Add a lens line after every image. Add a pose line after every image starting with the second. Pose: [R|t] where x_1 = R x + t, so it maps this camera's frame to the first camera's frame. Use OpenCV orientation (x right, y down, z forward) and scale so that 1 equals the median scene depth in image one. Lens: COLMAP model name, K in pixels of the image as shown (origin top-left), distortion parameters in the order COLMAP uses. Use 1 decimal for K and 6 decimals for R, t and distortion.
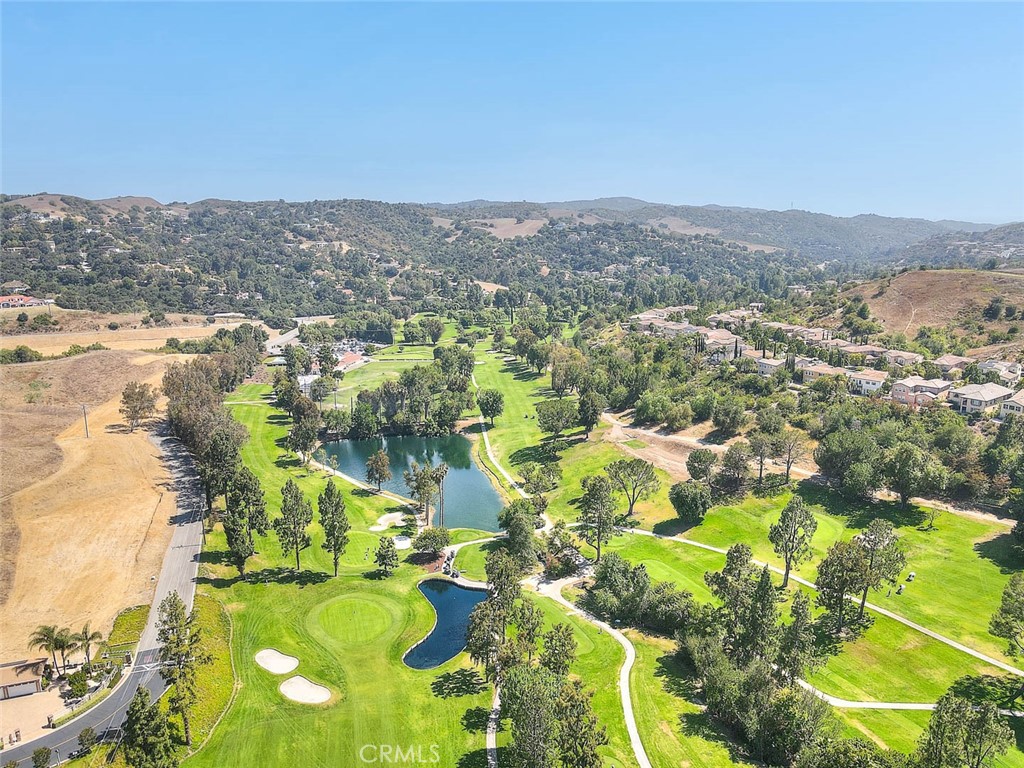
lens RADIAL K [[750.4, 0, 512.7], [0, 750.4, 384.9], [0, 0, 1]] dist [-0.007539, 0.040316]
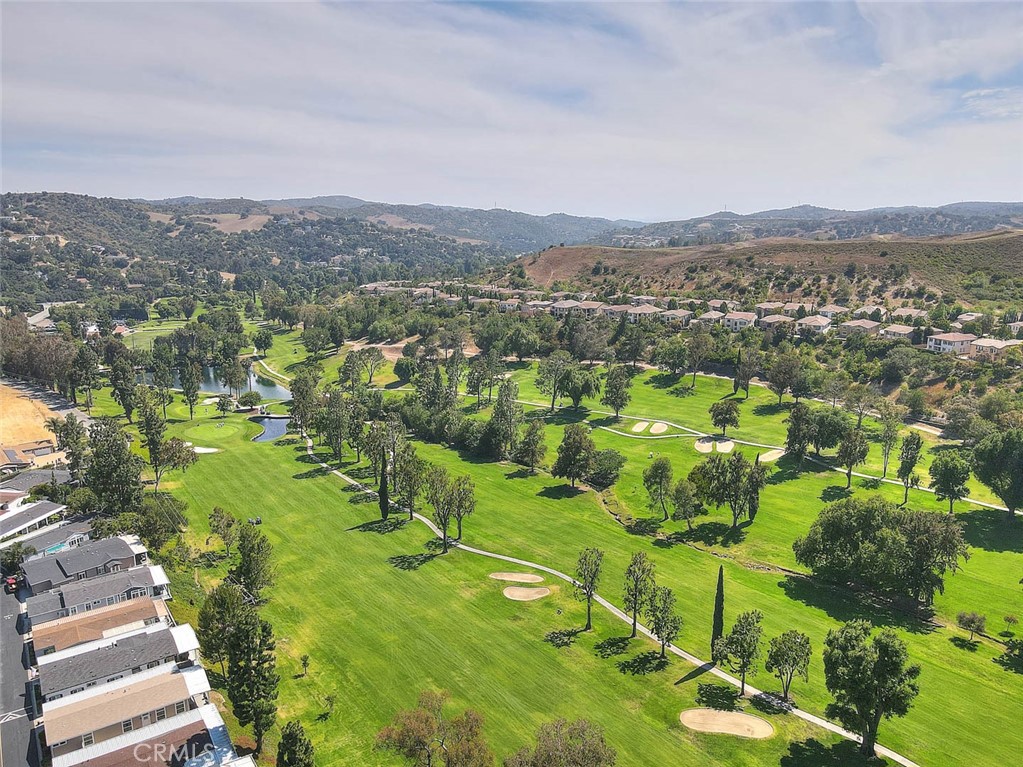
lens RADIAL K [[749.7, 0, 512.2], [0, 749.7, 384.3], [0, 0, 1]] dist [-0.007539, 0.040316]
pose [[0.935348, -0.074382, 0.345820, -0.080568], [0.074309, 0.997144, 0.013489, 0.117729], [-0.345836, 0.013081, 0.938204, -0.430102]]
